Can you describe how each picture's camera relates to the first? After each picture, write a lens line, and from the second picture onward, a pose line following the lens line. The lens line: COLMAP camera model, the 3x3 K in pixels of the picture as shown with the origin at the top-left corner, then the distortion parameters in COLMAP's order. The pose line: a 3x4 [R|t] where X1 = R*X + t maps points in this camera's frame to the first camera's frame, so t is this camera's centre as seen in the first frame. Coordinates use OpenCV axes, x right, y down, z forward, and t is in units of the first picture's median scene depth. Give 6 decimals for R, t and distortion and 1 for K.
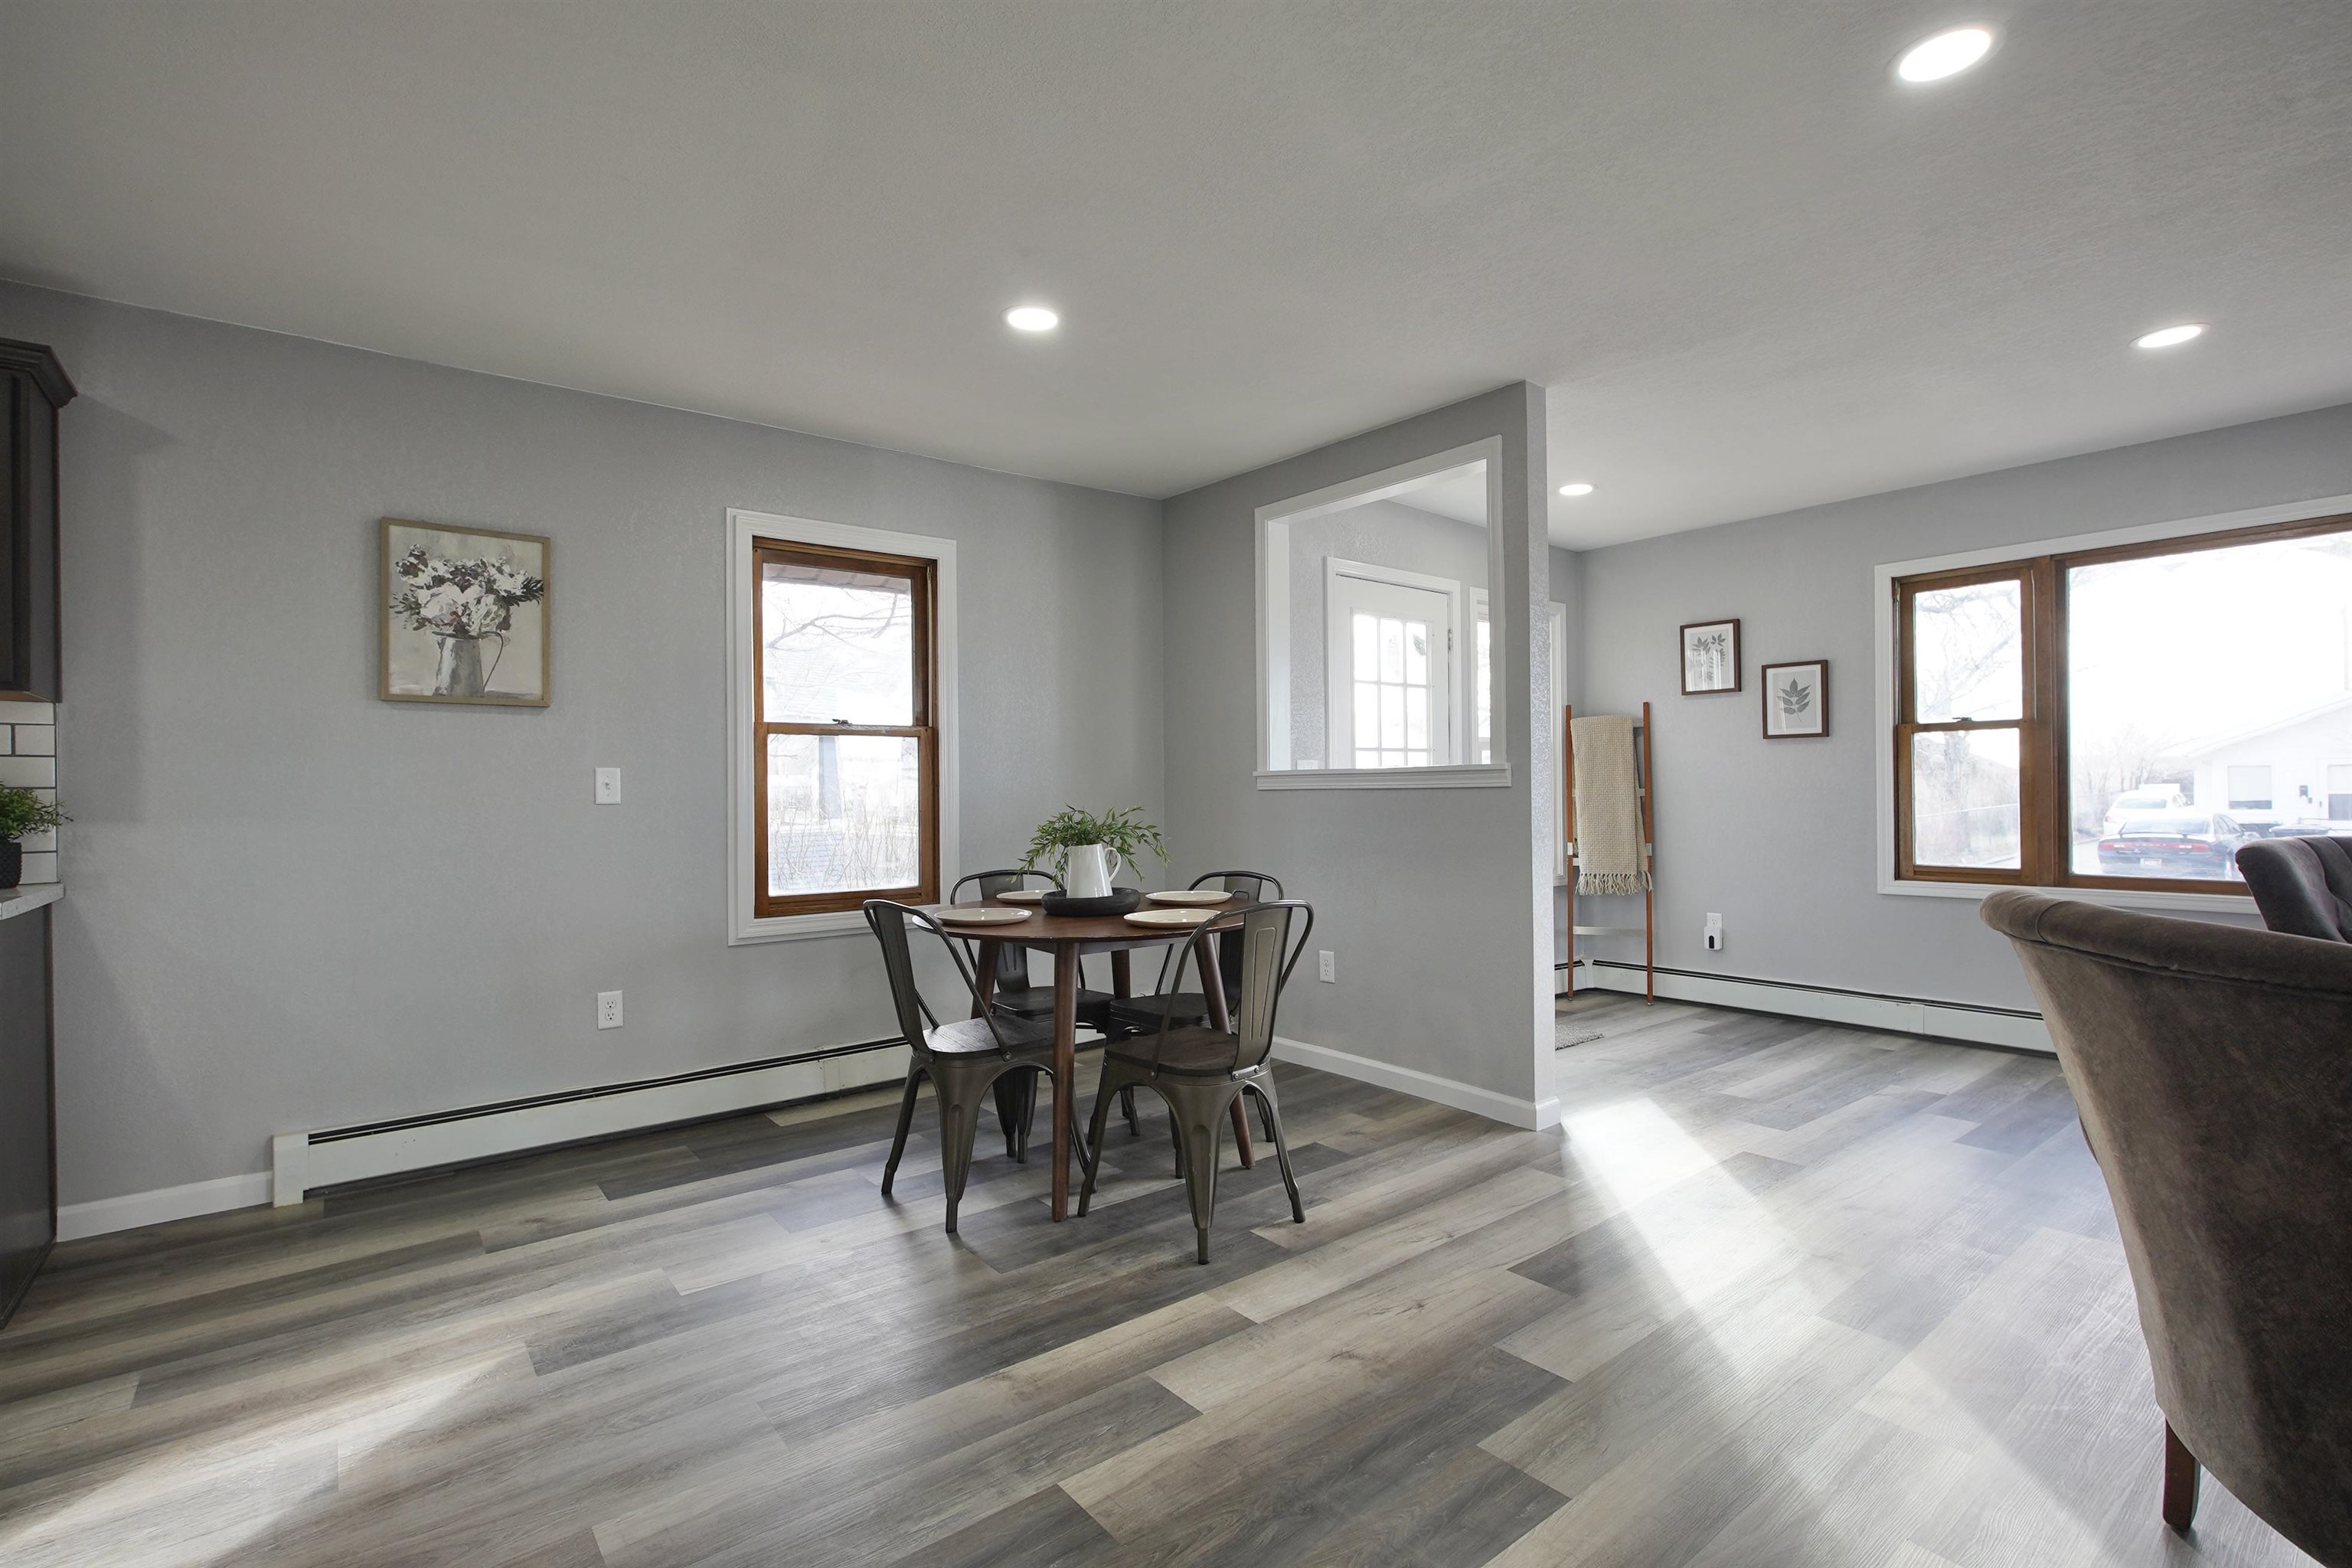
lens RADIAL K [[1080.9, 0, 1184.8], [0, 1080.9, 782.0], [0, 0, 1]] dist [-0.016962, 0.007750]
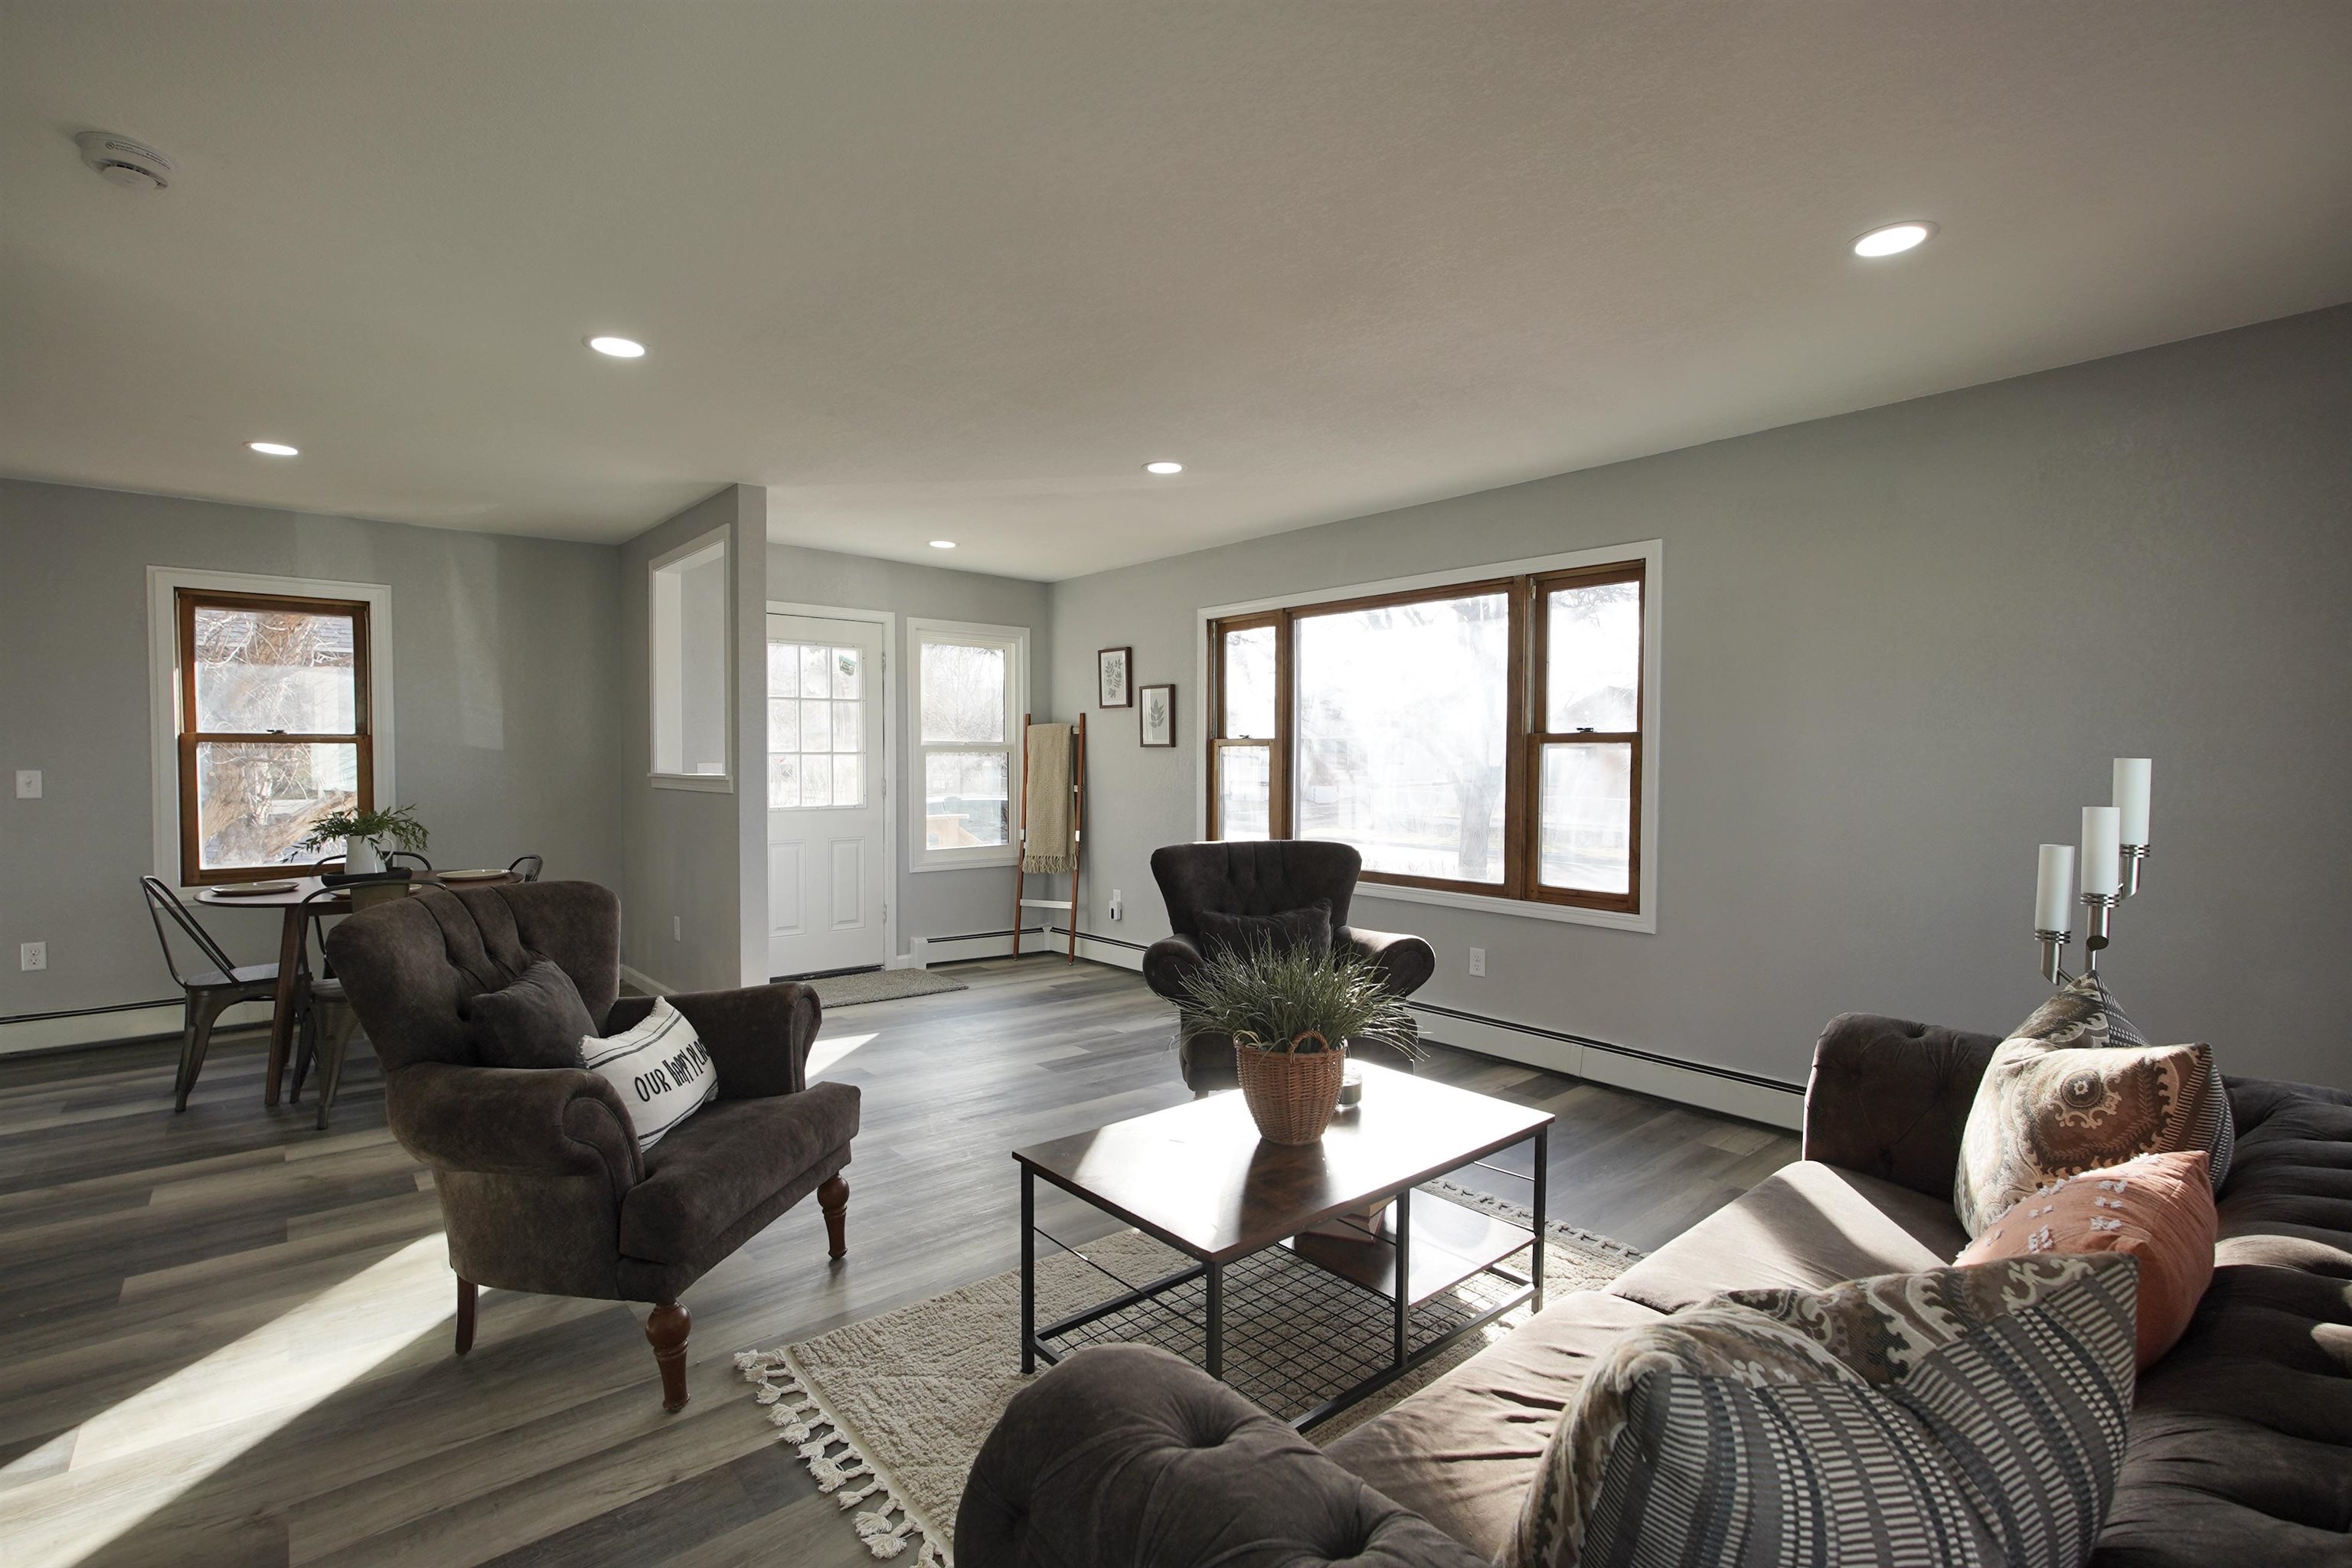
lens RADIAL K [[1080.9, 0, 1173.2], [0, 1080.9, 774.4], [0, 0, 1]] dist [-0.016962, 0.007750]
pose [[0.999446, 0.011901, 0.031097, 0.747603], [-0.012601, 0.999669, 0.022426, -0.051557], [-0.030820, -0.022805, 0.999265, -0.309141]]
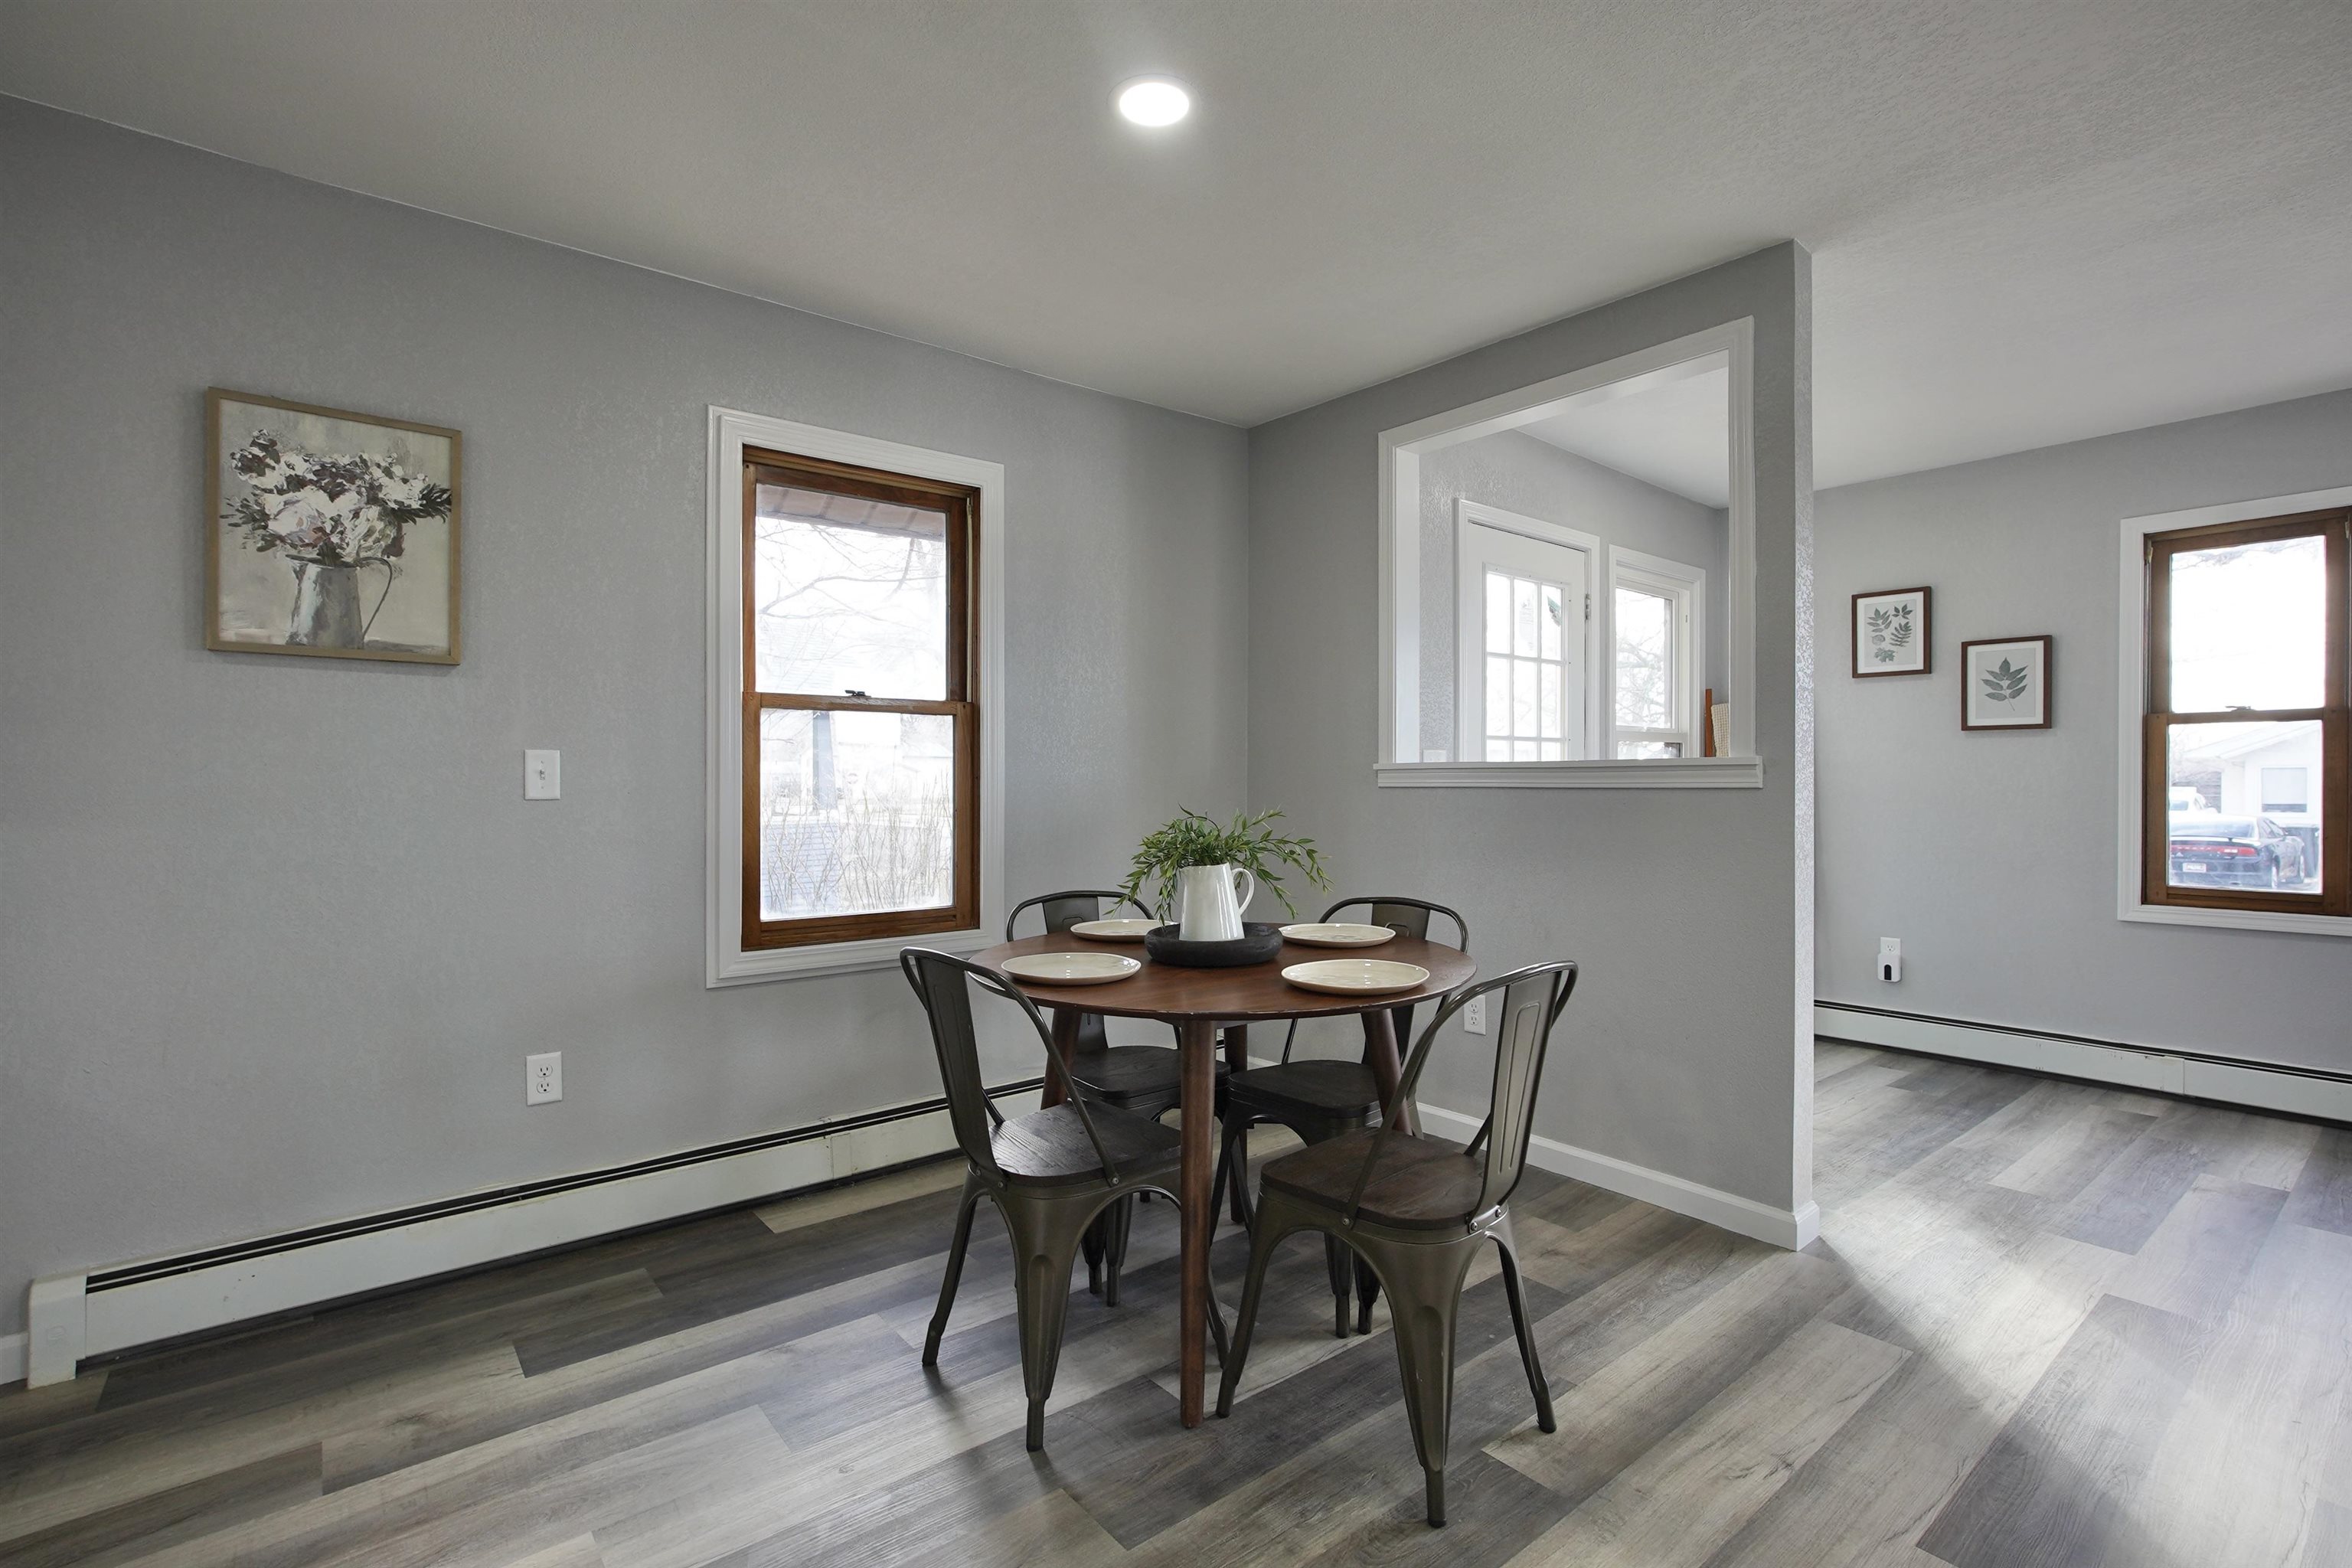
lens RADIAL K [[1080.9, 0, 1186.1], [0, 1080.9, 781.5], [0, 0, 1]] dist [-0.016962, 0.007750]
pose [[0.999900, 0.010065, 0.009974, -0.097201], [-0.010147, 0.999915, 0.008181, -0.002048], [-0.009891, -0.008281, 0.999917, 0.244677]]
